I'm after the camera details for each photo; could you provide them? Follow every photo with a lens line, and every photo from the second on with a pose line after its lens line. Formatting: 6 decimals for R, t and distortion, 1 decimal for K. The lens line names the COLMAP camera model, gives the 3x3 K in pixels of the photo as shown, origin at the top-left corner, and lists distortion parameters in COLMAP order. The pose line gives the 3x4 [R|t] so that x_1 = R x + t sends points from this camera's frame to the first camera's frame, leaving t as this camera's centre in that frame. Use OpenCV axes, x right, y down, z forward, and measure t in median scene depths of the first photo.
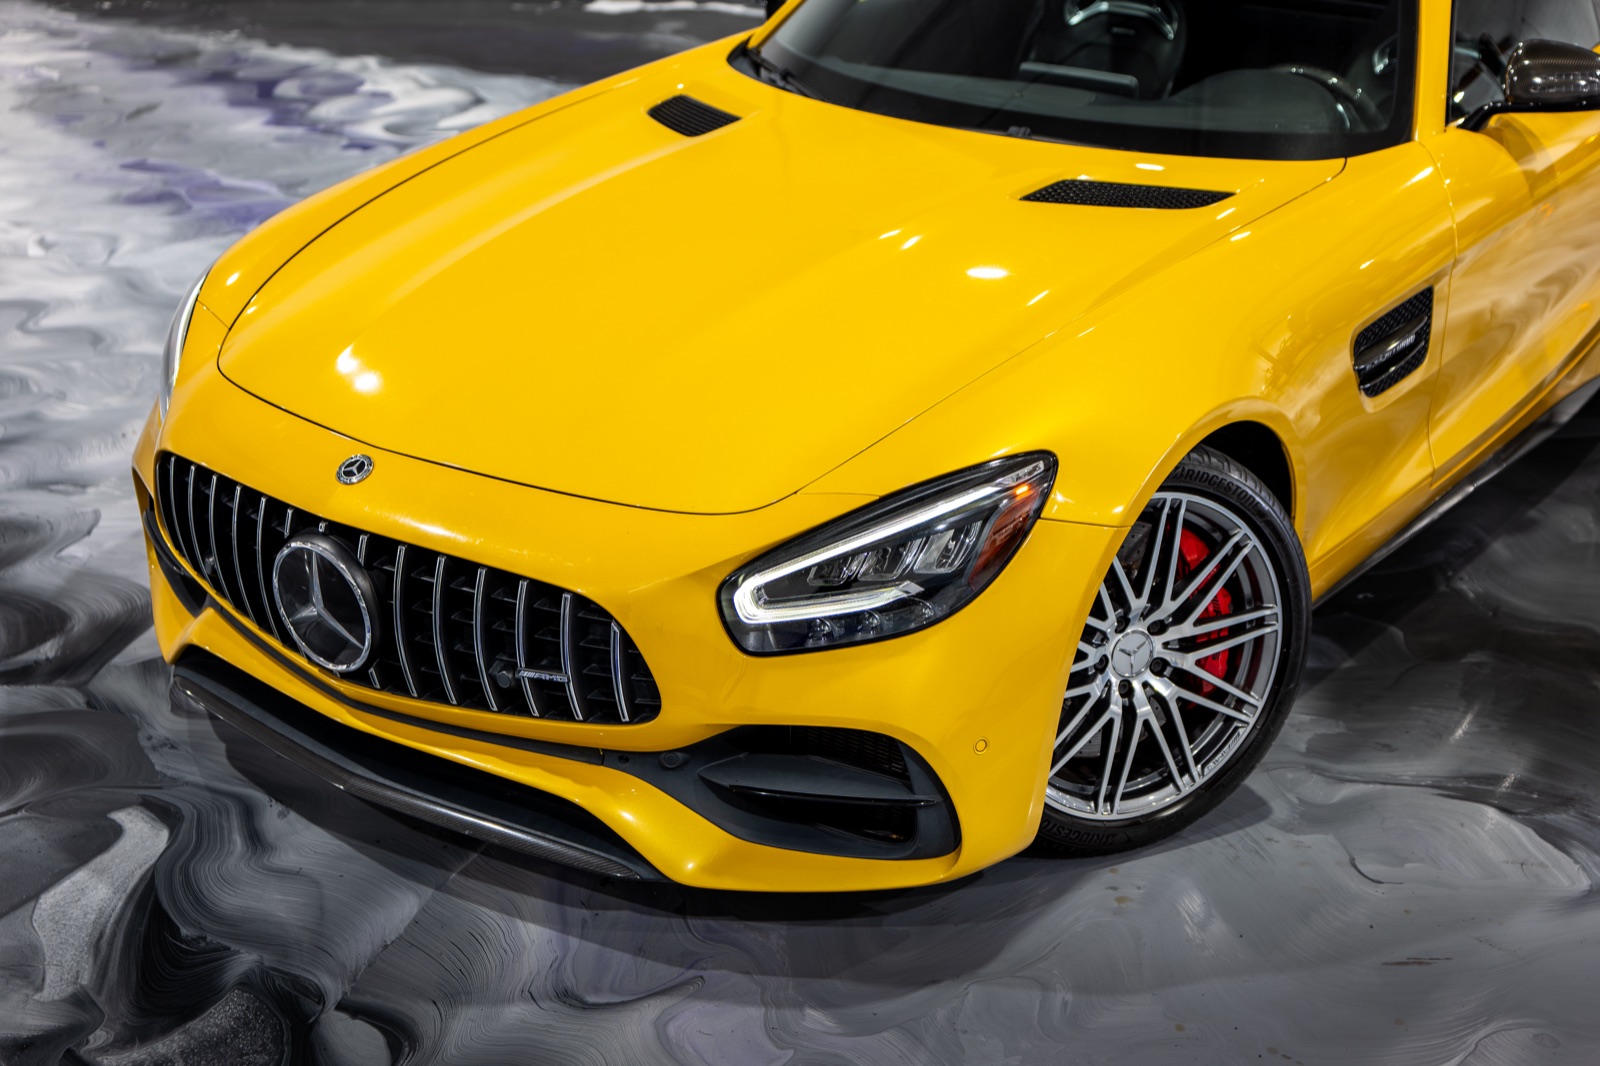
lens RADIAL K [[2210.7, 0, 800.0], [0, 2210.7, 533.0], [0, 0, 1]] dist [-0.011118, 0.000333]
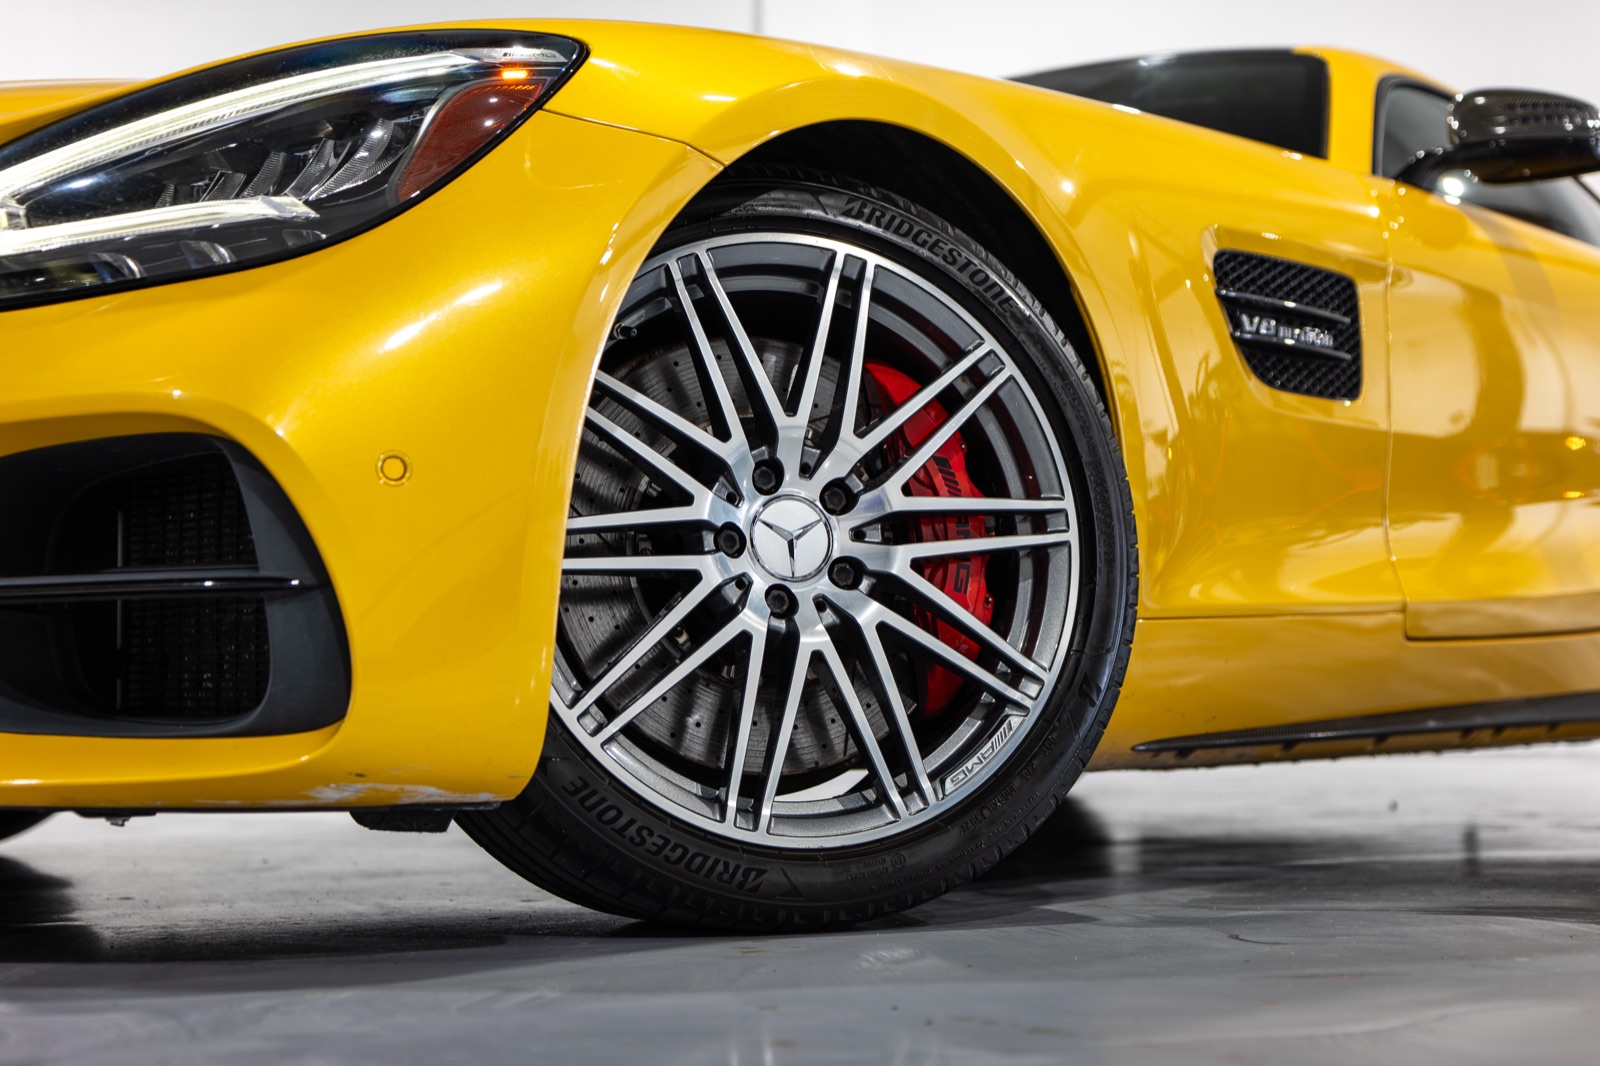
lens RADIAL K [[2210.7, 0, 800.0], [0, 2210.7, 533.0], [0, 0, 1]] dist [-0.011118, 0.000333]
pose [[0.997831, -0.013716, -0.064383, 0.190280], [-0.018103, 0.883164, -0.468715, 0.316644], [0.063289, 0.468864, 0.881000, 0.517889]]
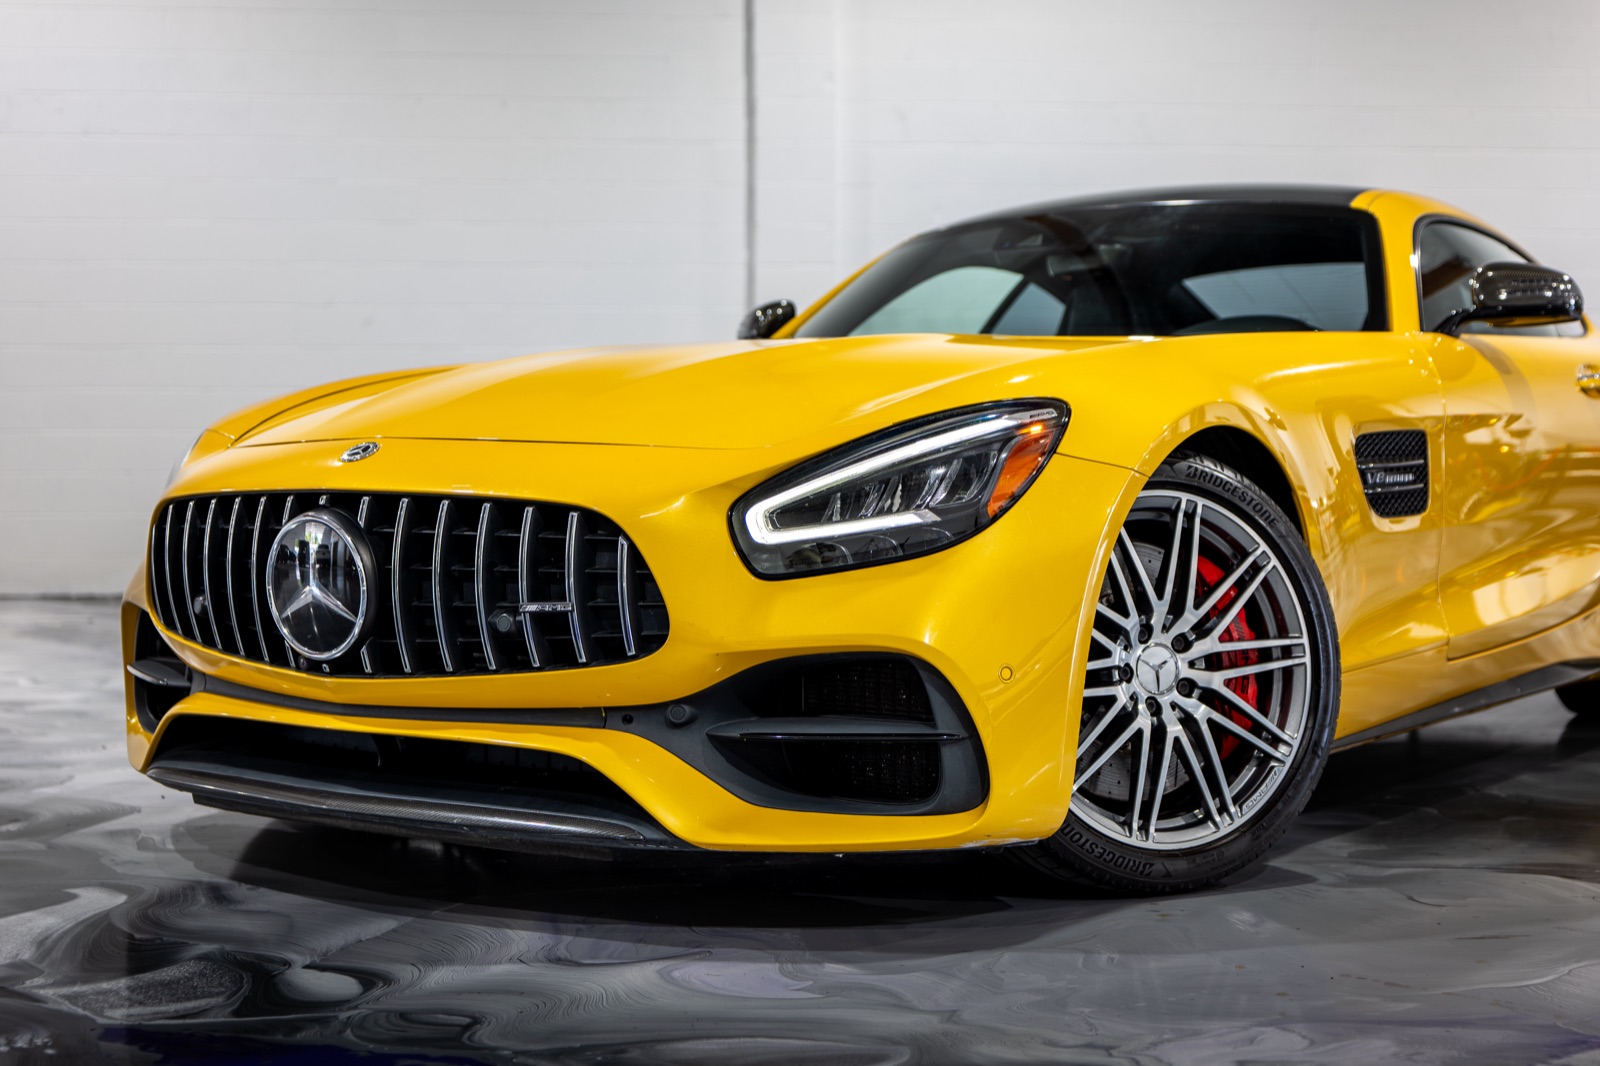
lens RADIAL K [[2210.7, 0, 800.0], [0, 2210.7, 533.0], [0, 0, 1]] dist [-0.011118, 0.000333]
pose [[0.999912, -0.006134, 0.011777, -0.015852], [0.010046, 0.929422, -0.368883, 0.356205], [-0.008683, 0.368968, 0.929401, 0.089353]]
